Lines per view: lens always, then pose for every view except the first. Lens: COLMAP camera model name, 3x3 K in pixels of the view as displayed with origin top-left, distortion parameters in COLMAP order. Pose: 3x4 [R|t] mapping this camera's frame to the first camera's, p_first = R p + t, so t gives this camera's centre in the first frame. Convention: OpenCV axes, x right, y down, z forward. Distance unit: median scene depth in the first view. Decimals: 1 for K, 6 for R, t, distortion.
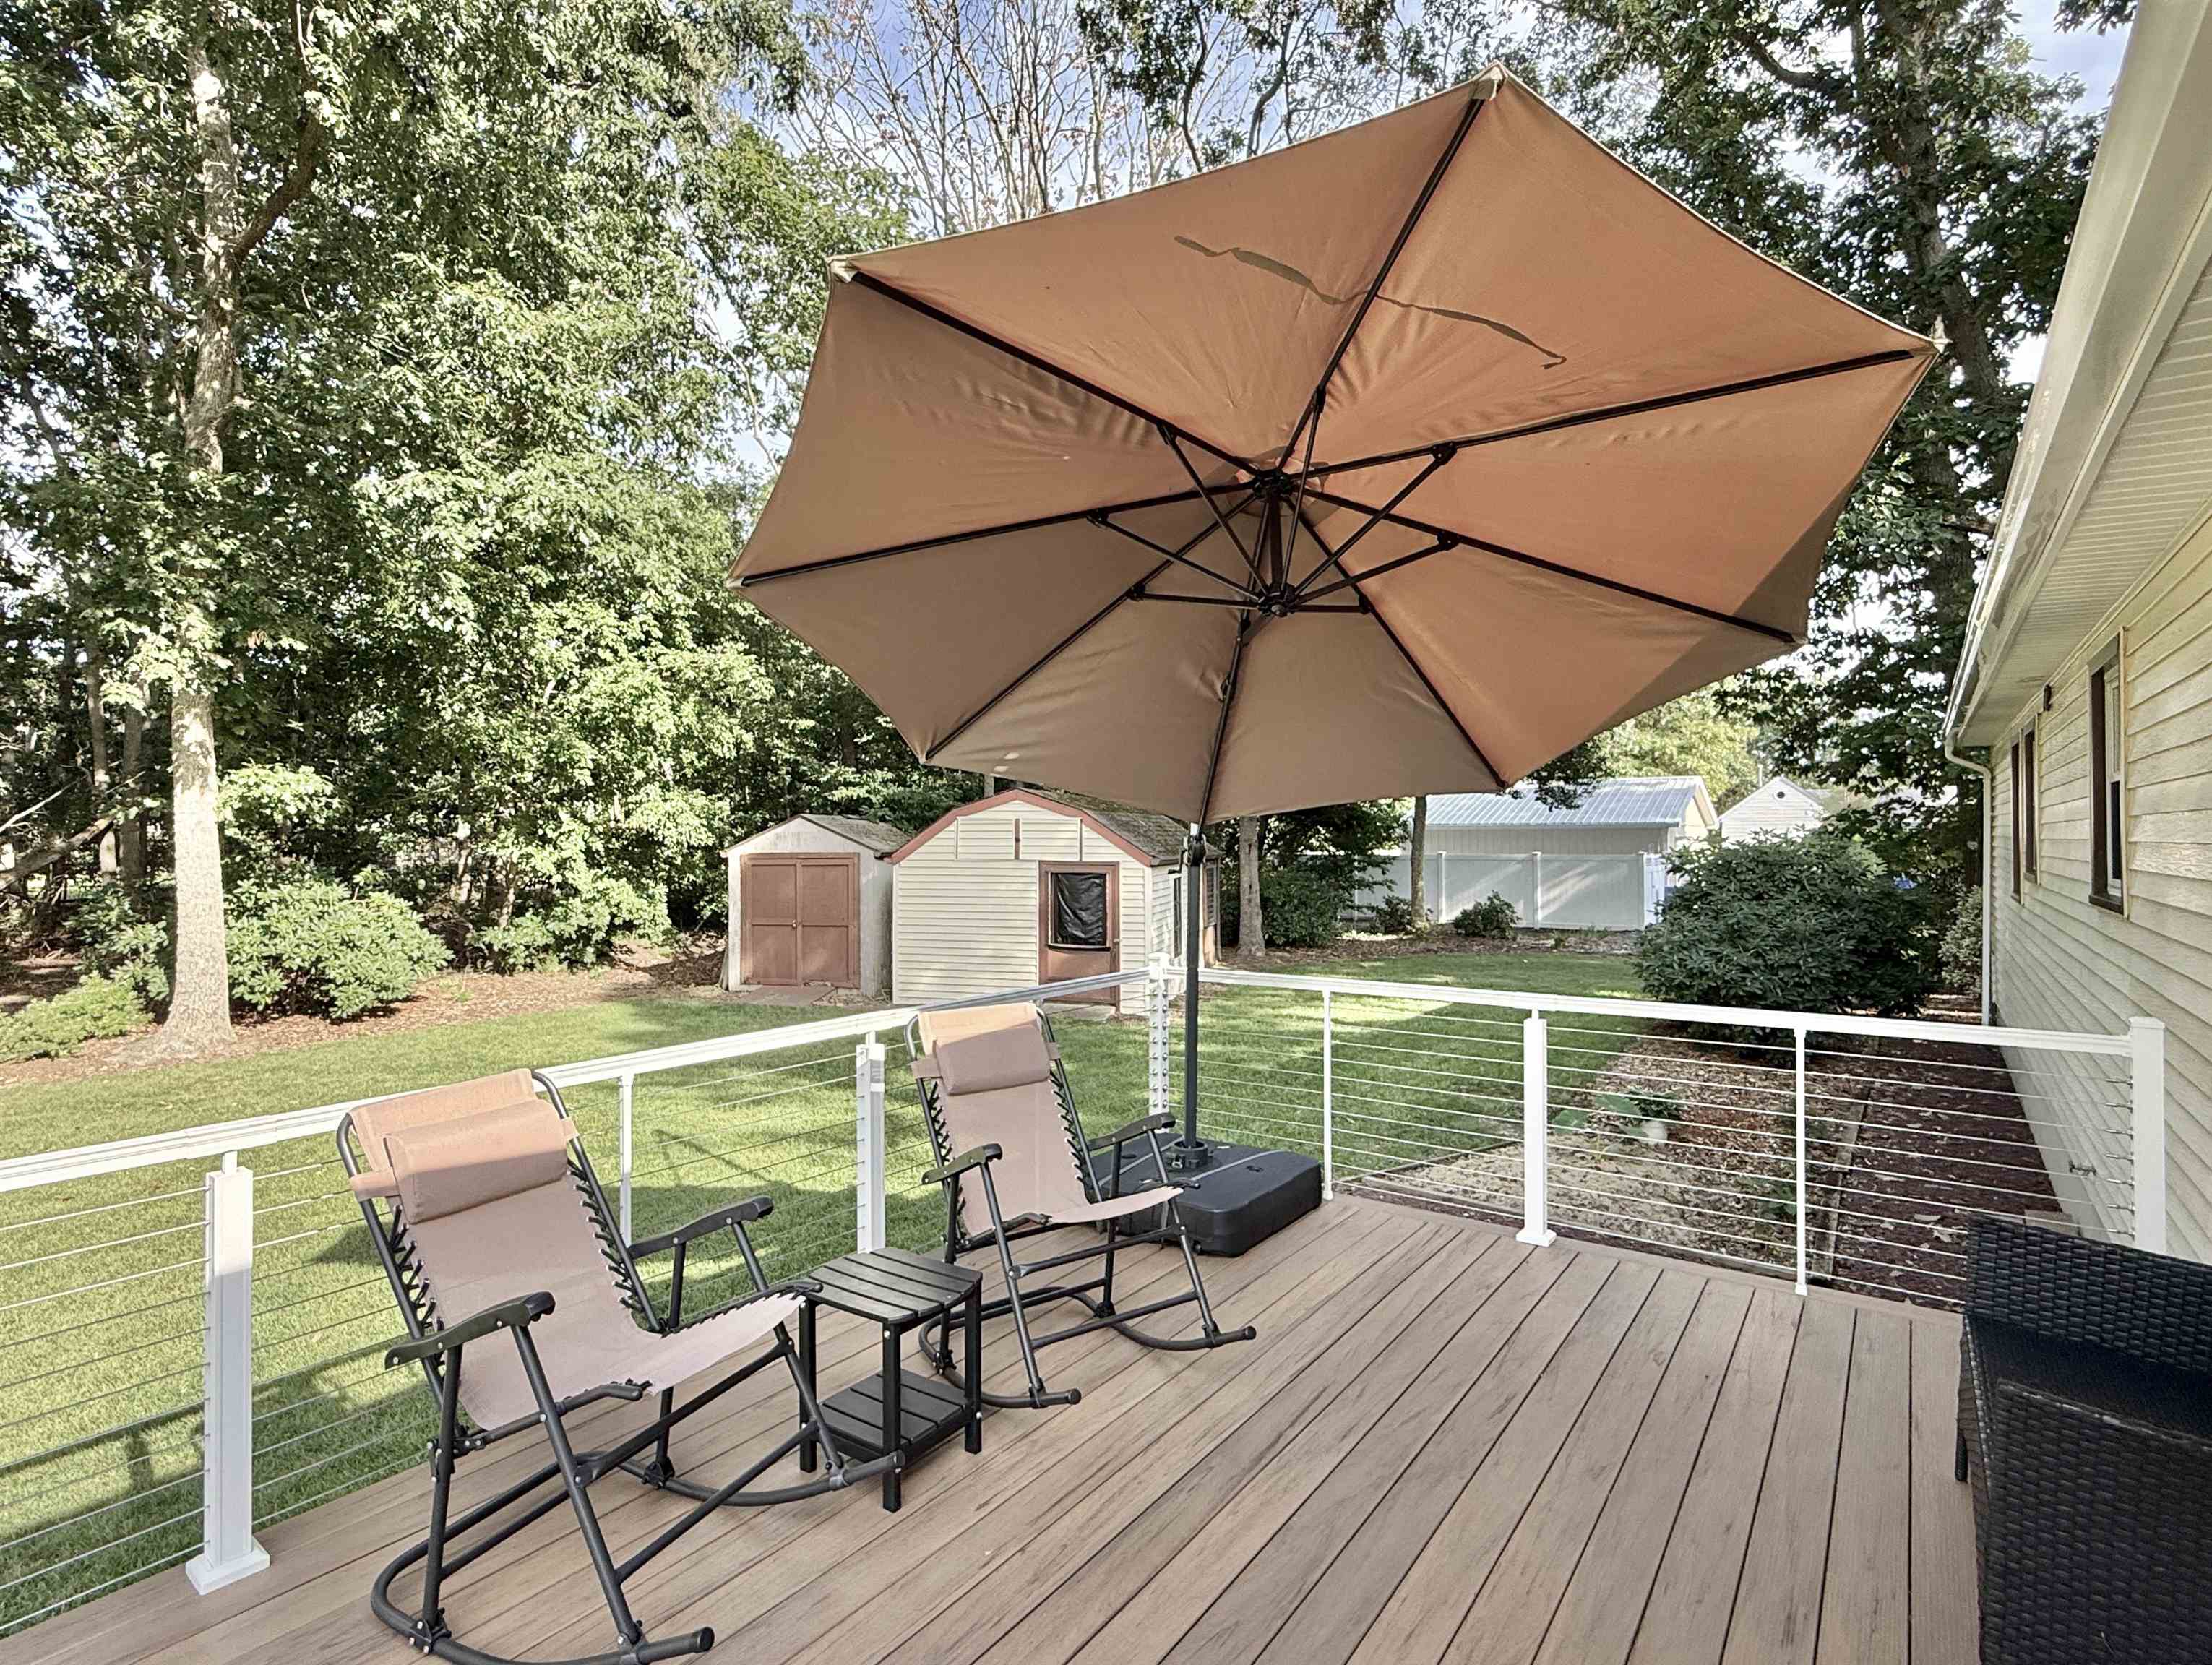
lens RADIAL K [[1106.3, 0, 1106.0], [0, 1106.3, 832.5], [0, 0, 1]] dist [0.000822, 0.000492]
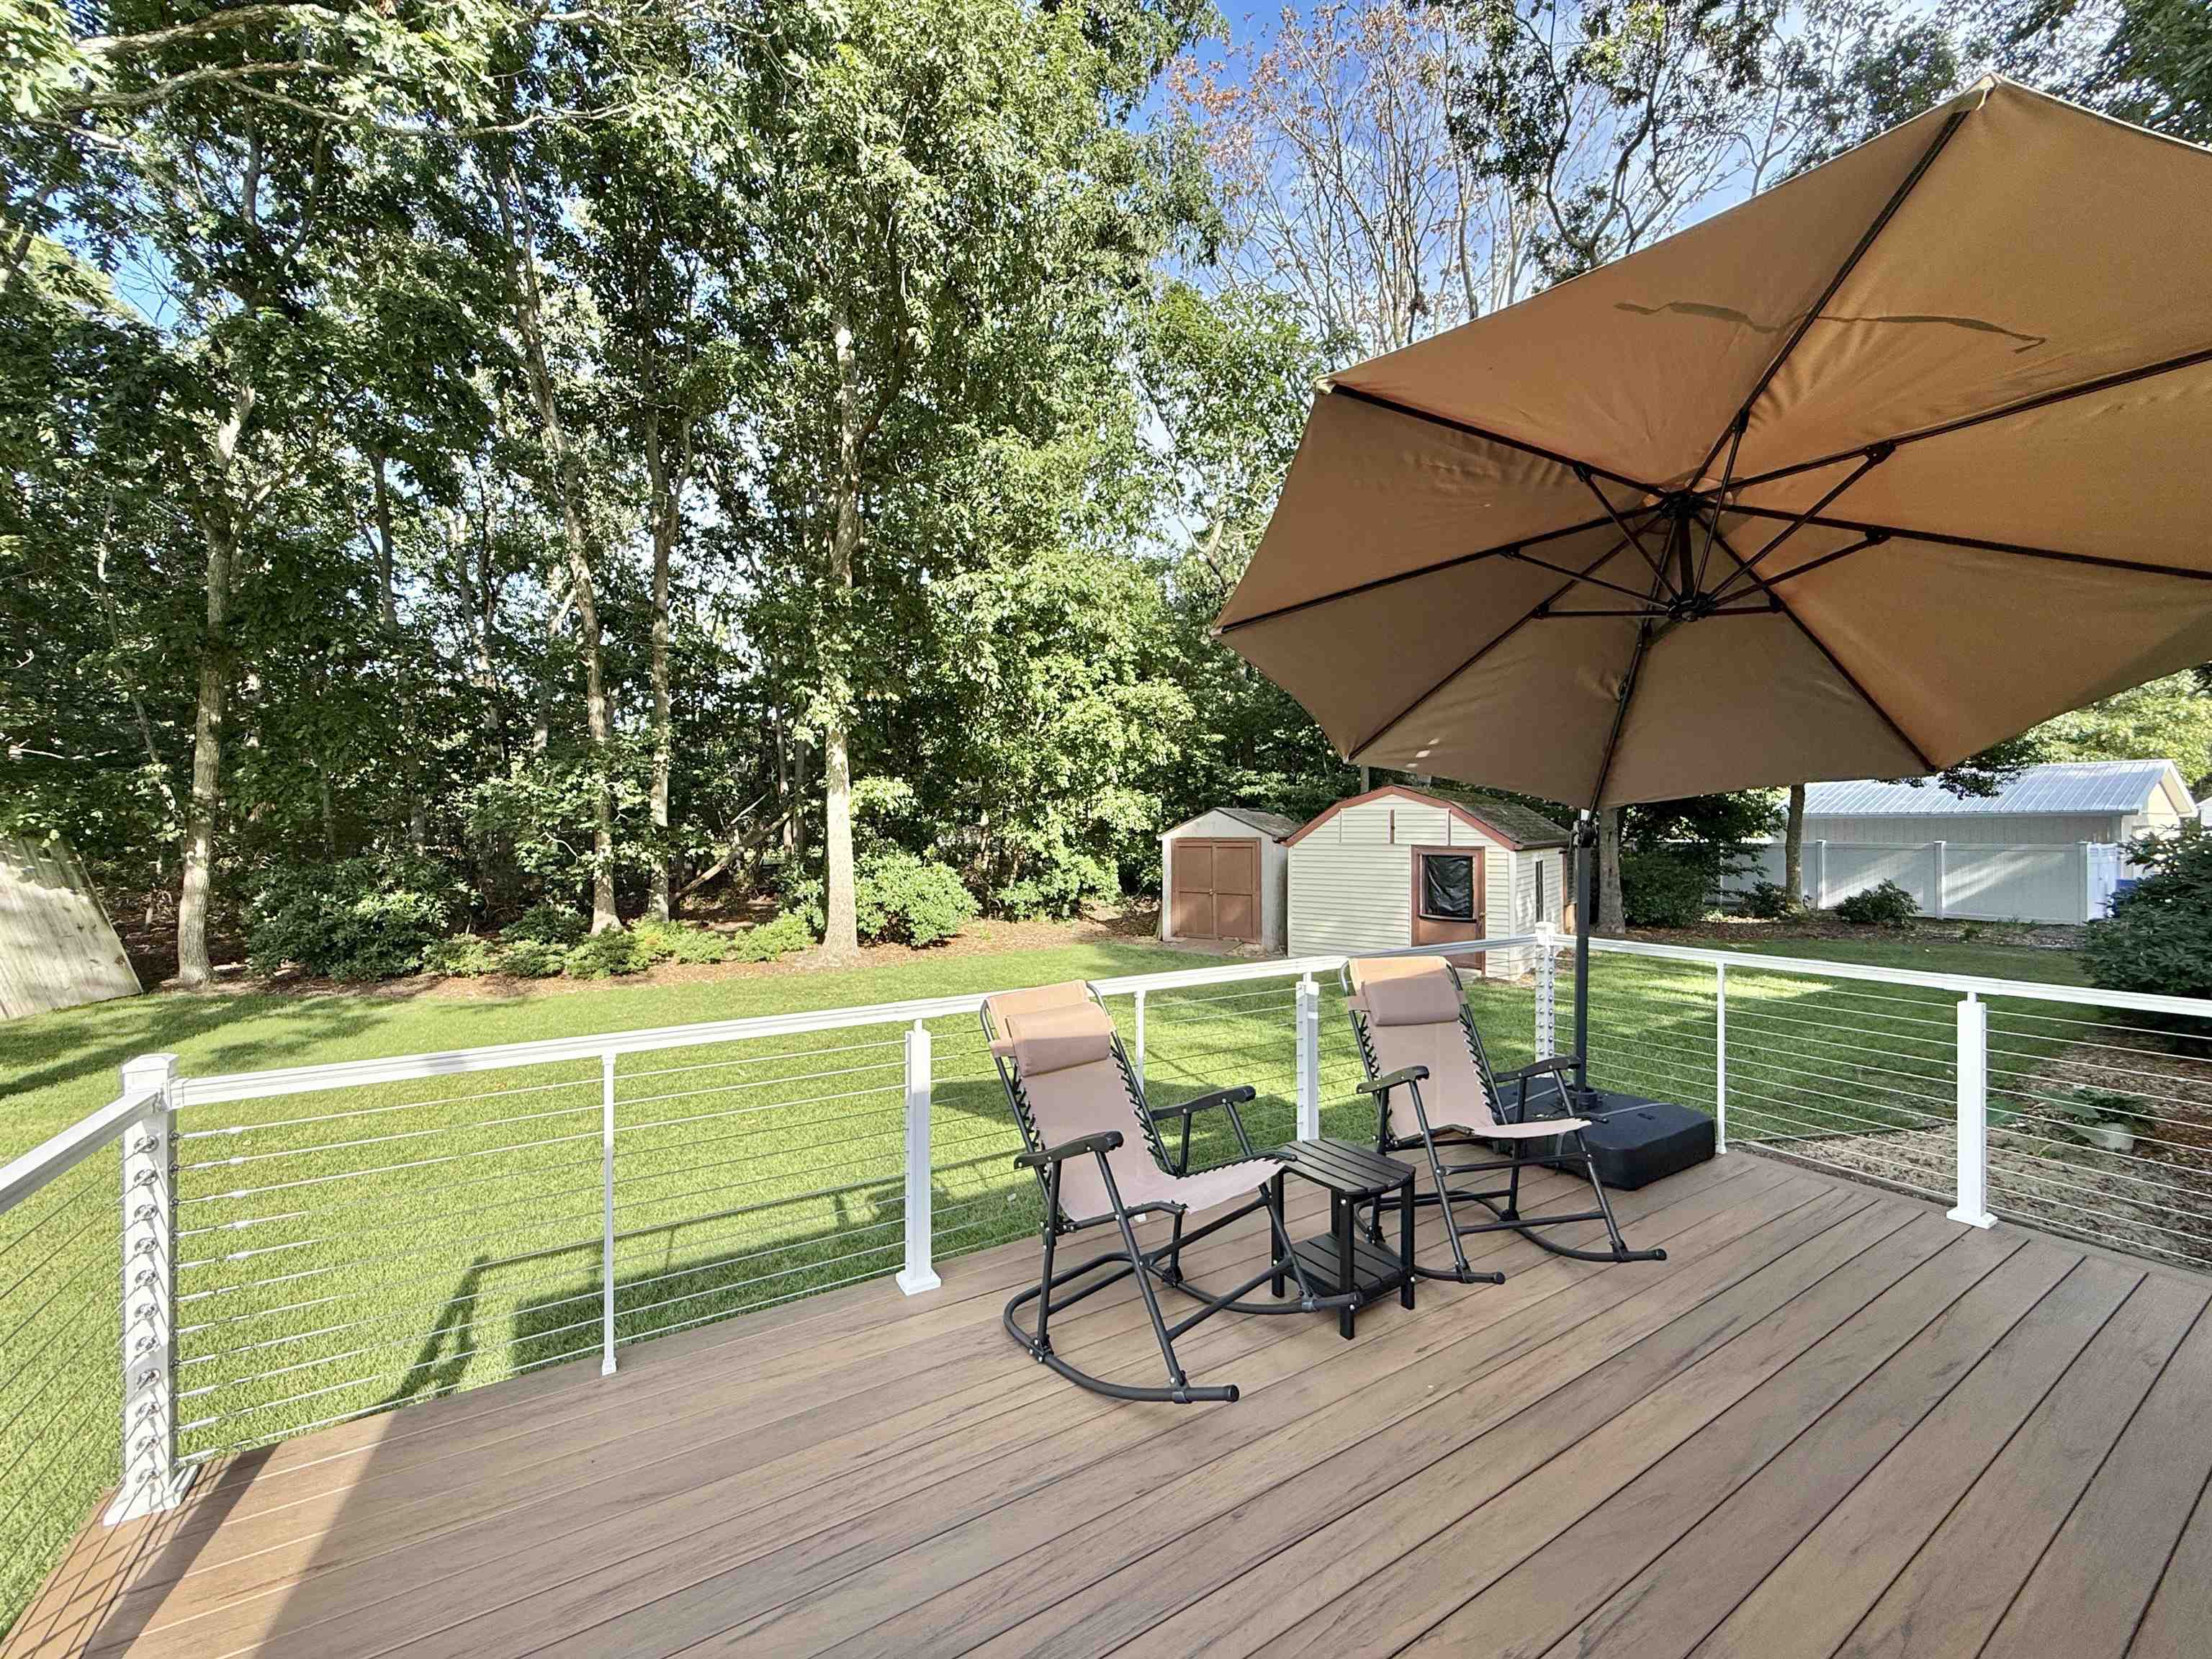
lens RADIAL K [[884.6, 0, 1106.0], [0, 884.6, 829.5], [0, 0, 1]] dist [-0.000265, -0.000070]
pose [[0.928057, 0.002225, -0.372431, -0.011767], [0.000719, 0.999970, 0.007765, 0.001444], [0.372437, -0.007474, 0.928027, -0.010142]]
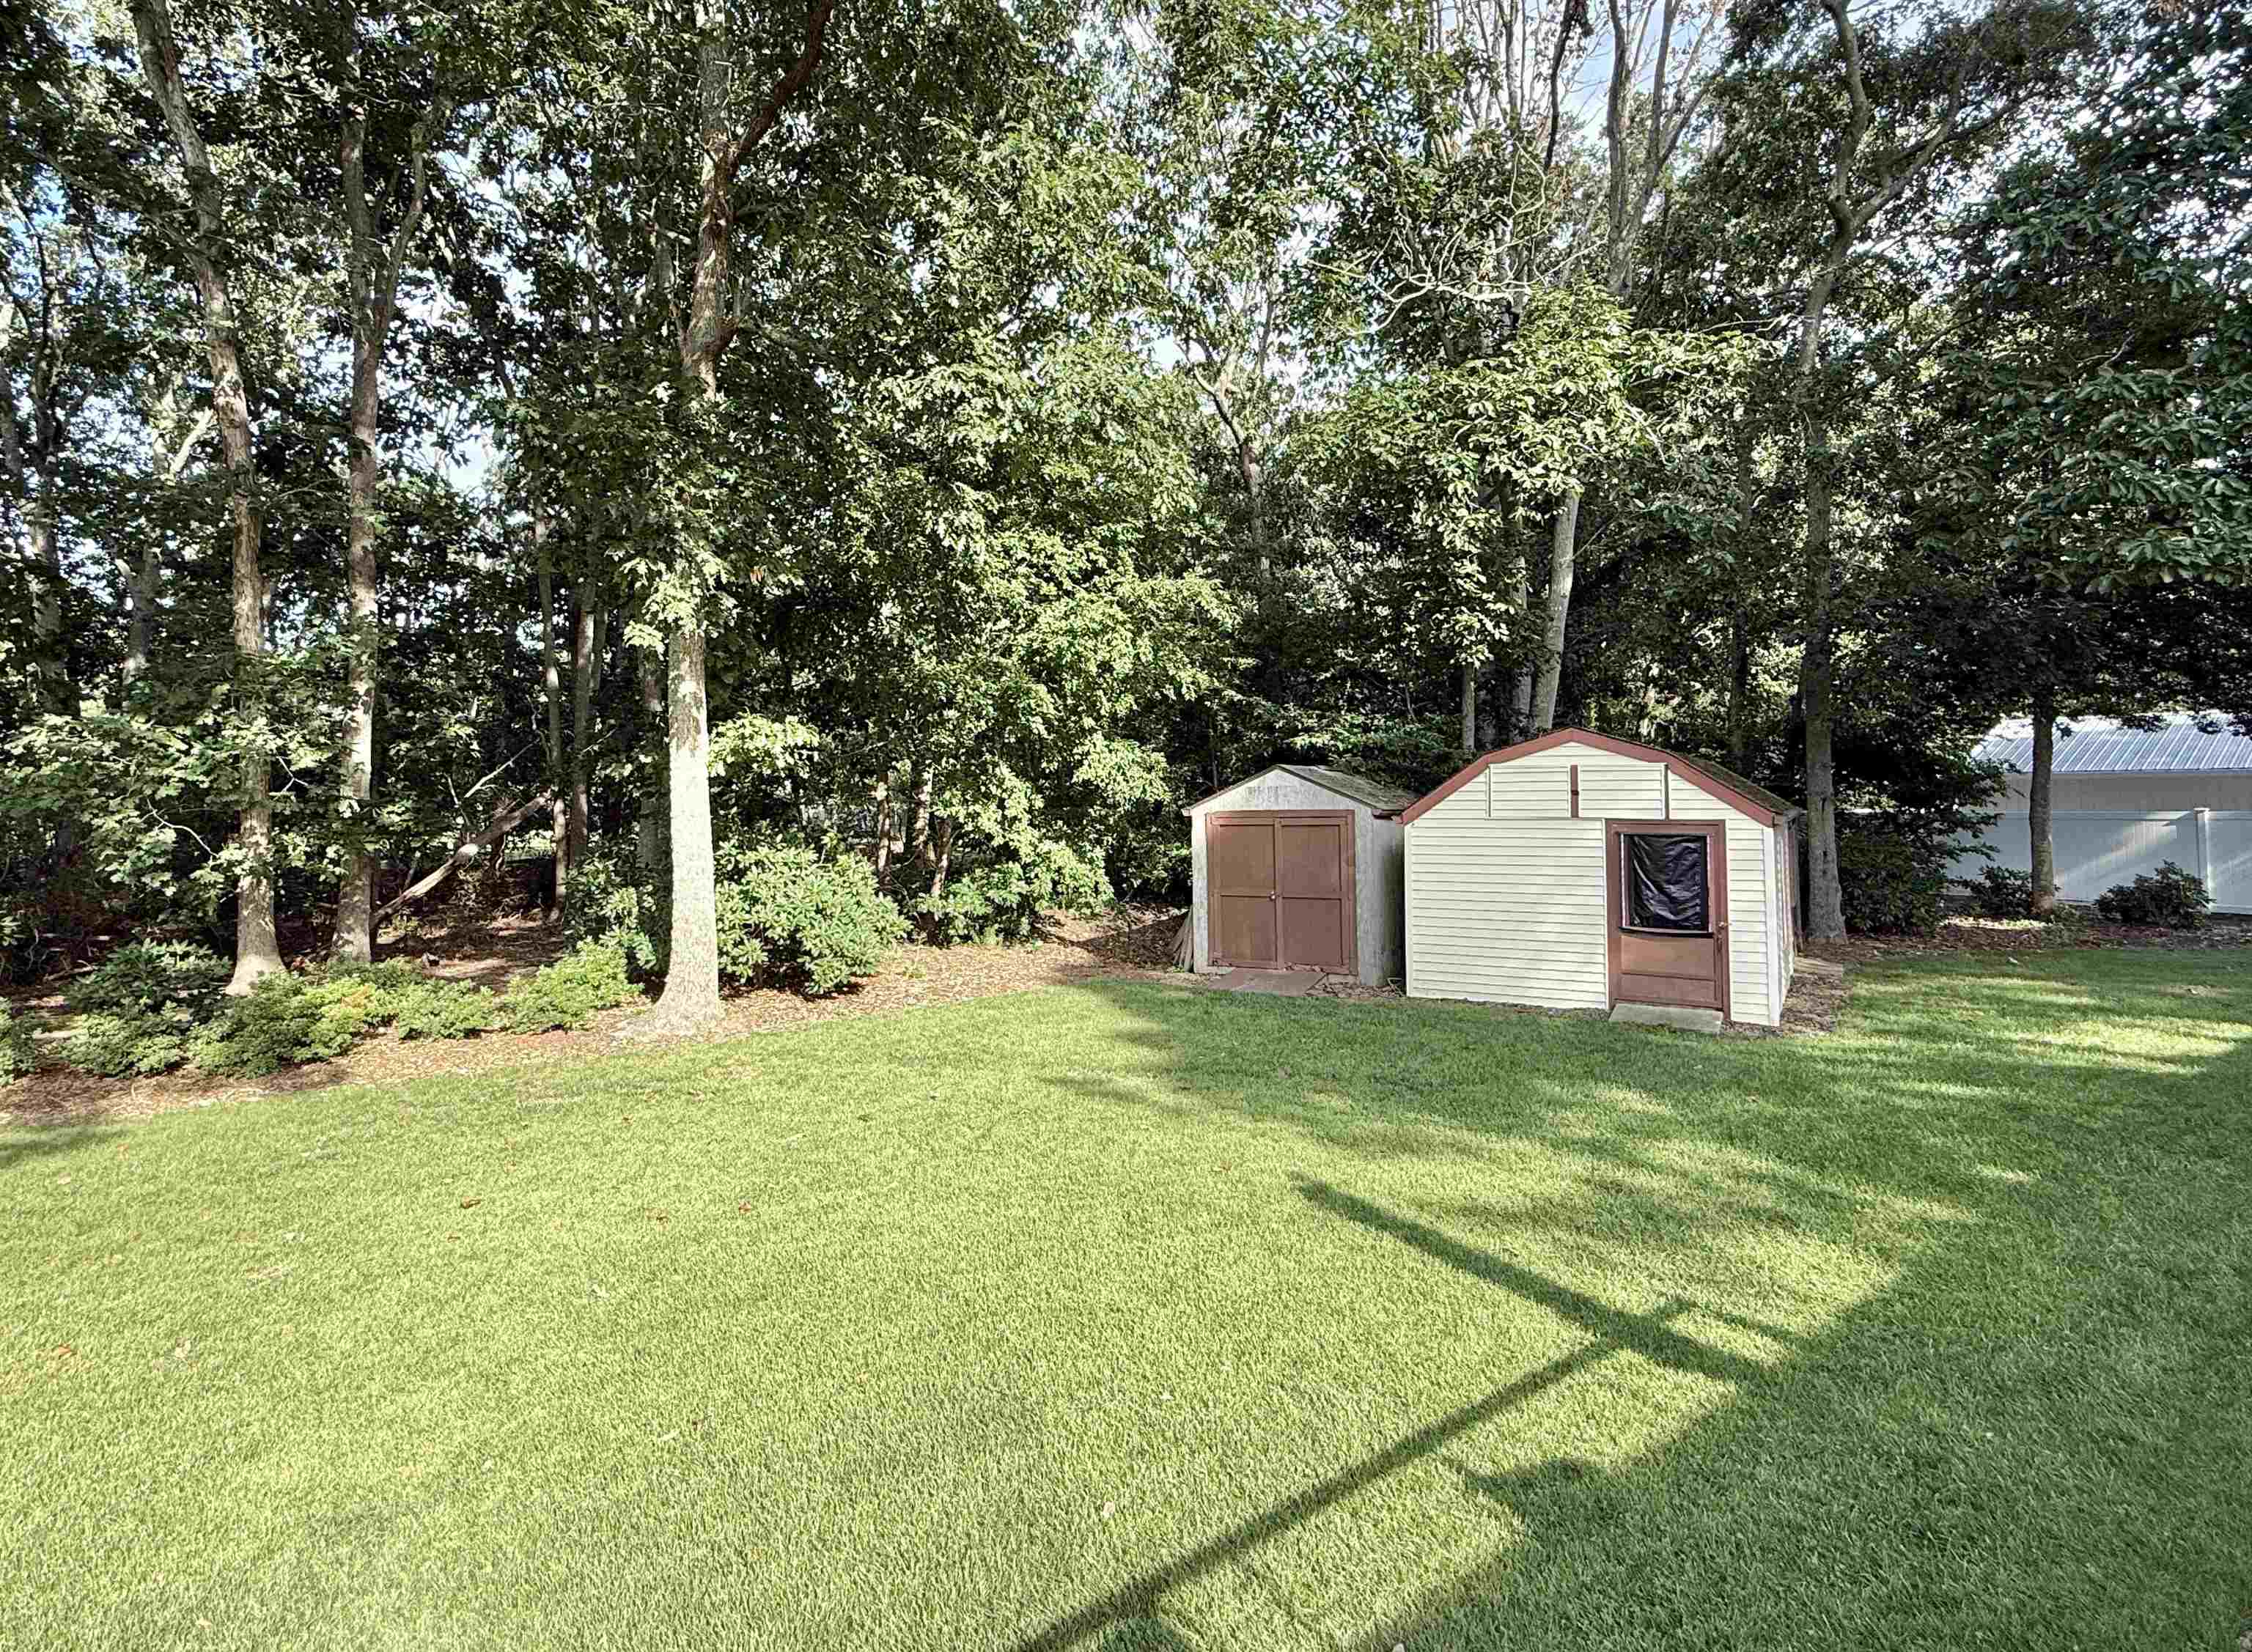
lens RADIAL K [[1202.8, 0, 1127.5], [0, 1202.8, 759.2], [0, 0, 1]] dist [-0.002646, -0.001053]
pose [[0.967796, -0.013922, -0.251352, -0.197312], [0.007135, 0.999585, -0.027894, 0.004946], [0.251636, 0.025202, 0.967494, 0.110683]]
